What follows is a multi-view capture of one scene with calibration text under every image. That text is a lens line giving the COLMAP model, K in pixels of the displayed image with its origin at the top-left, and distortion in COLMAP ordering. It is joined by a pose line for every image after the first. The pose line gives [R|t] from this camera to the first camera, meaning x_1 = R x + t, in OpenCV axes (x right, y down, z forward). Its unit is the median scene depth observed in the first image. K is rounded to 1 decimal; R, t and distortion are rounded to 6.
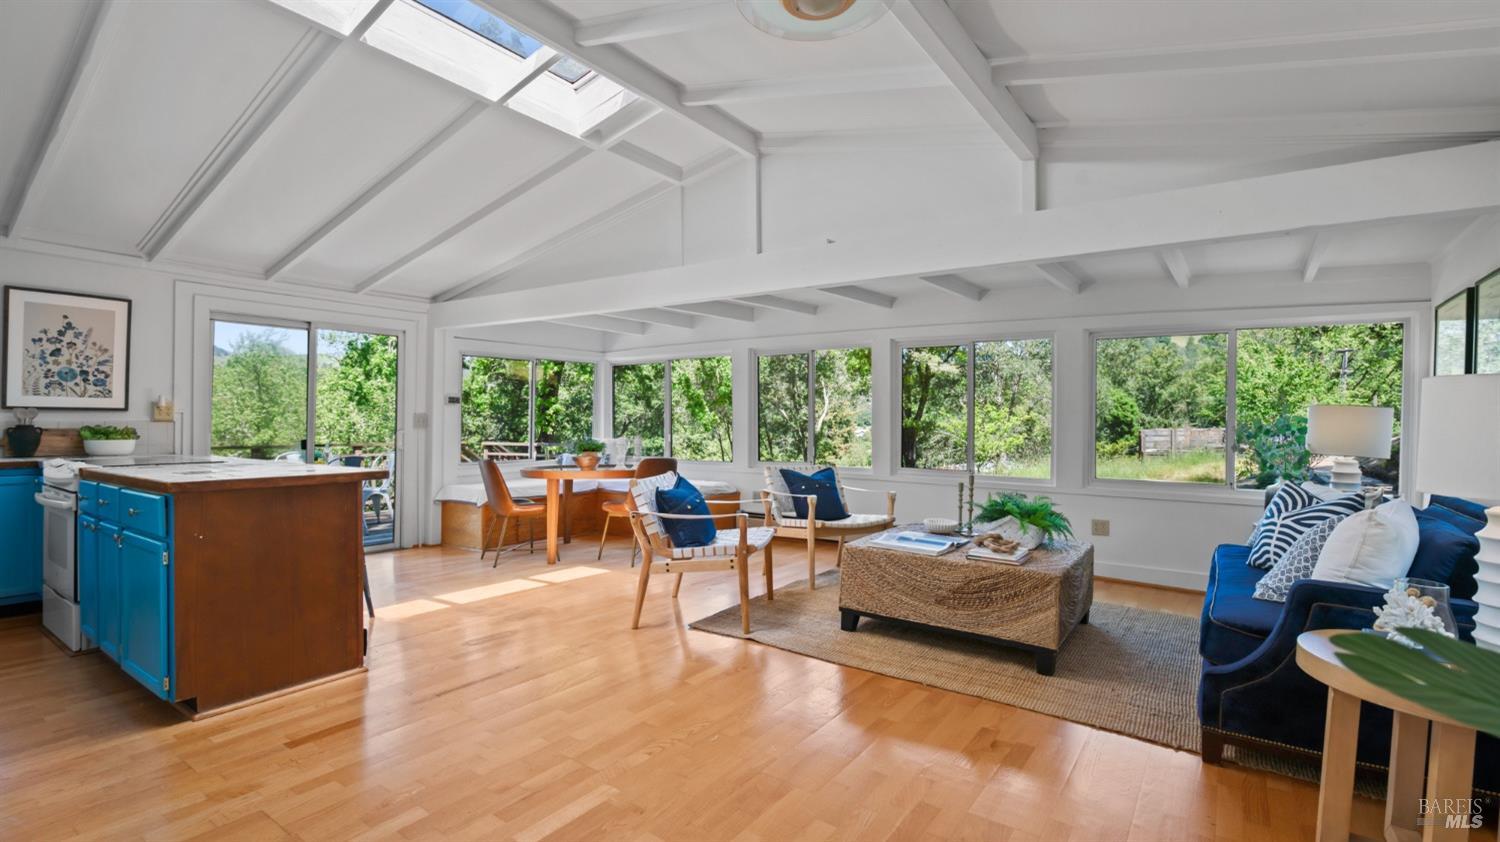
lens RADIAL K [[689.1, 0, 774.3], [0, 689.1, 421.3], [0, 0, 1]] dist [-0.026033, 0.001306]
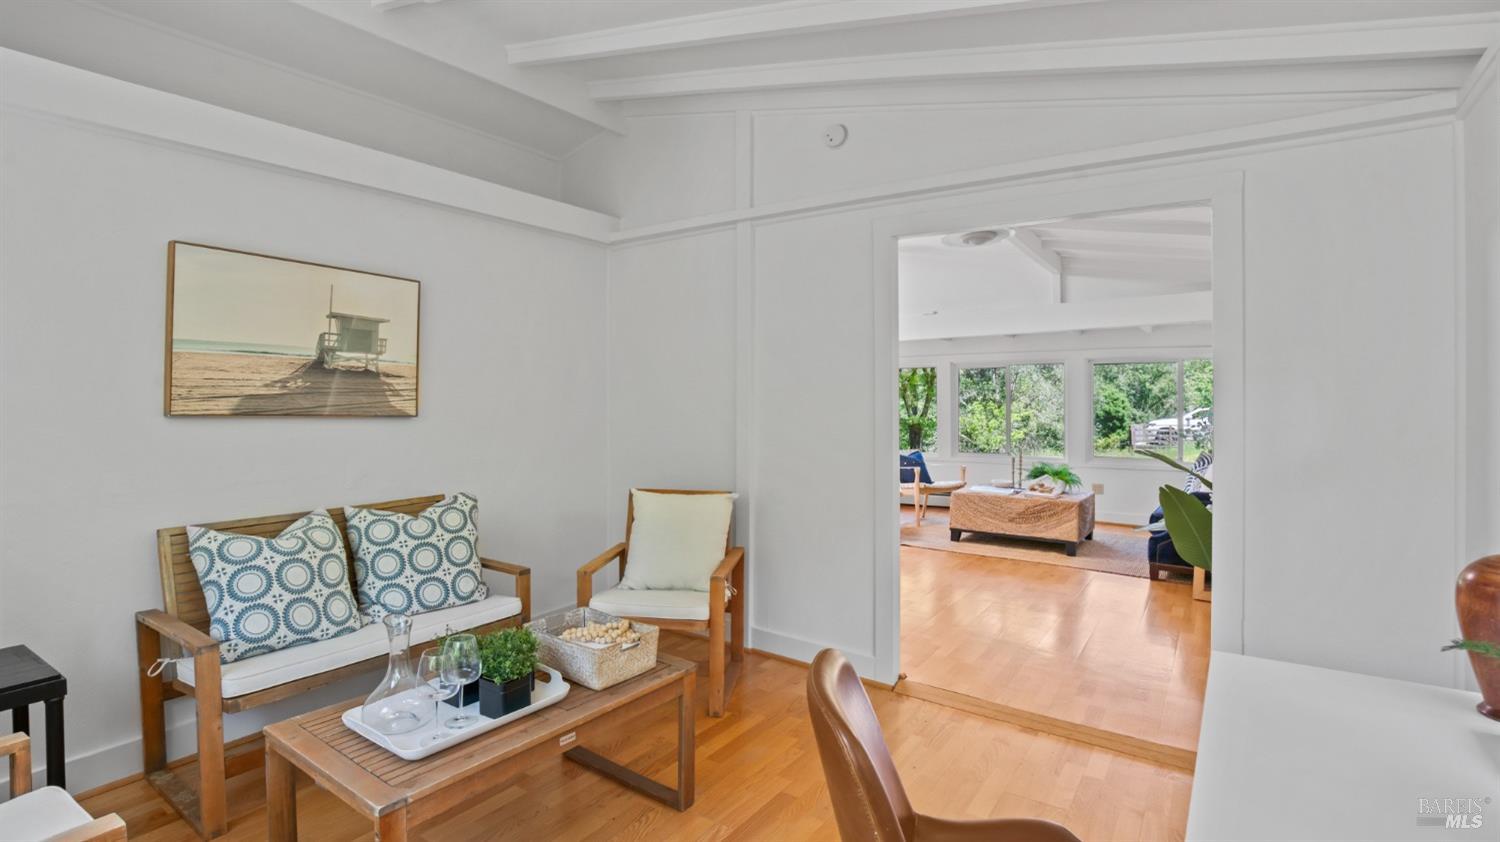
lens RADIAL K [[689.1, 0, 754.5], [0, 689.1, 408.9], [0, 0, 1]] dist [-0.026033, 0.001306]
pose [[0.999881, -0.007287, -0.013575, -0.247201], [0.007097, 0.999877, -0.014018, -0.006822], [0.013675, 0.013920, 0.999810, -0.497827]]
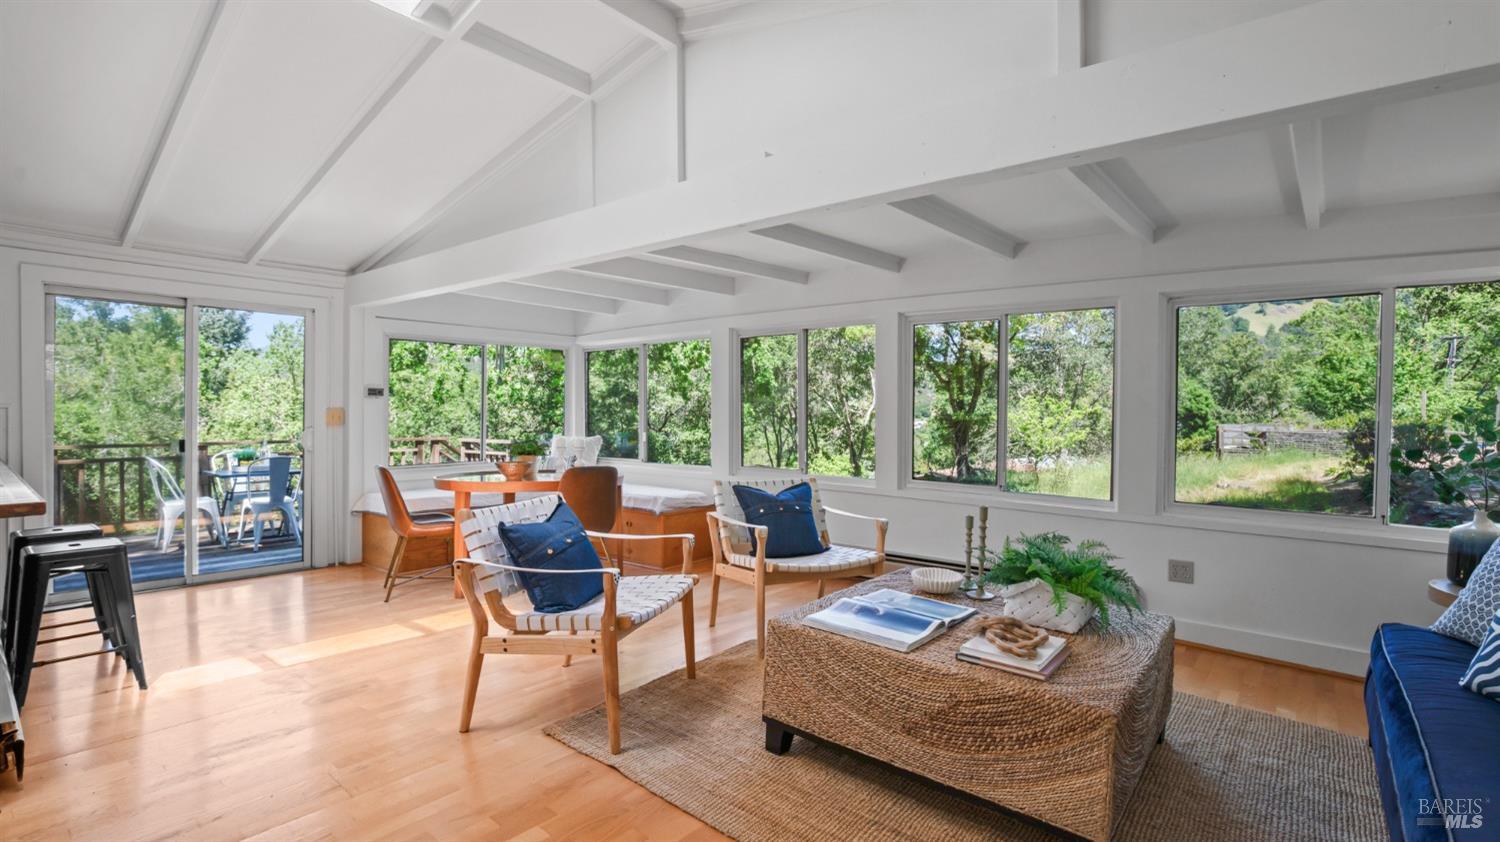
lens RADIAL K [[689.1, 0, 775.5], [0, 689.1, 424.4], [0, 0, 1]] dist [-0.026033, 0.001306]
pose [[0.996749, 0.004269, -0.080458, 0.103479], [-0.002899, 0.999849, 0.017140, -0.008250], [0.080519, -0.016851, 0.996611, 0.241231]]
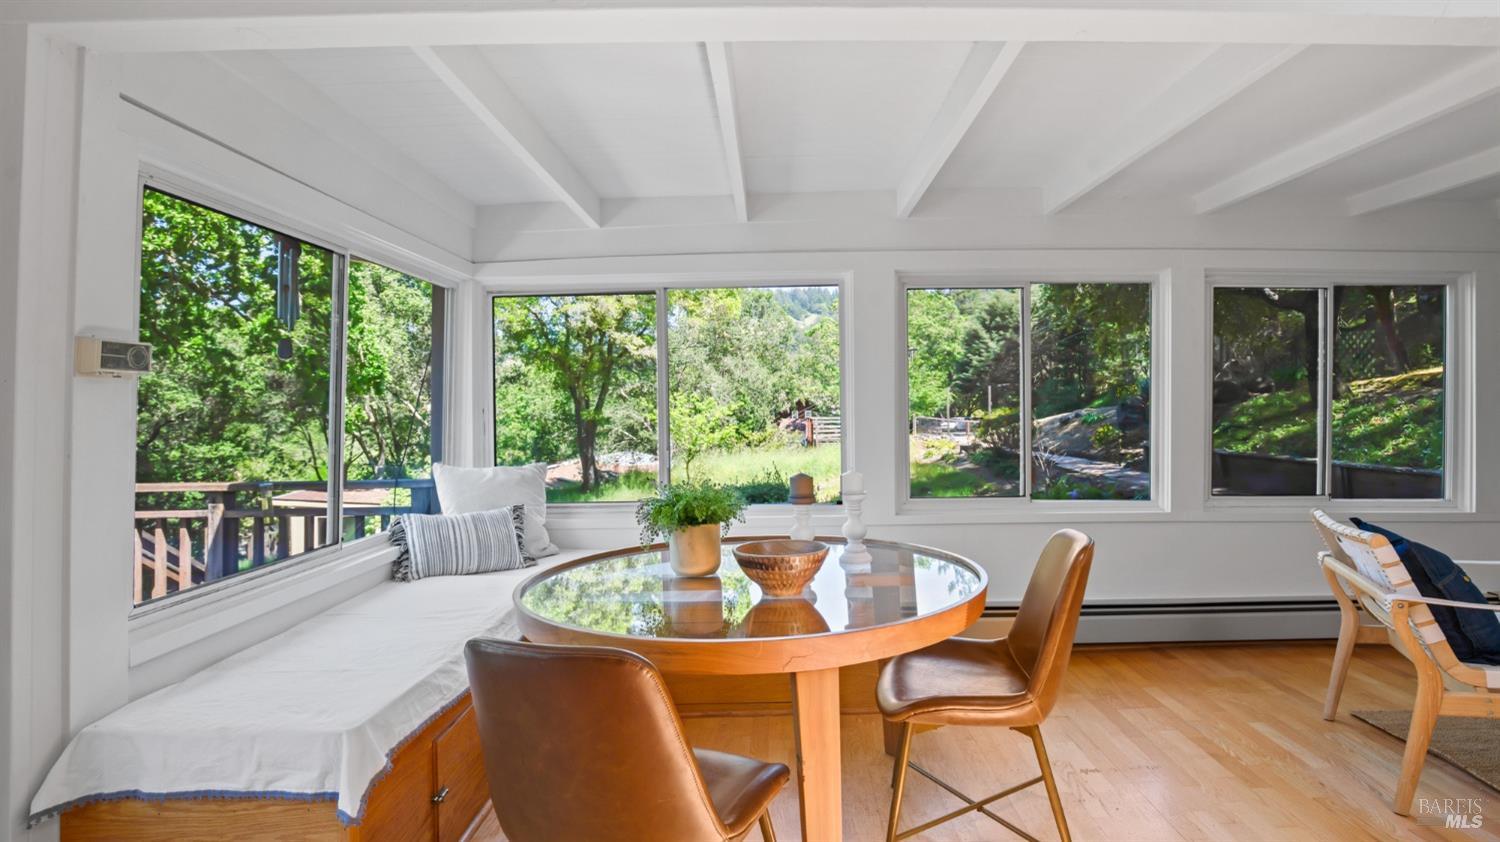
lens RADIAL K [[689.1, 0, 771.7], [0, 689.1, 402.2], [0, 0, 1]] dist [-0.026033, 0.001306]
pose [[0.838077, -0.007362, 0.545502, -0.477073], [0.014652, 0.999852, -0.009017, -0.015258], [-0.545355, 0.015549, 0.838061, 0.800116]]
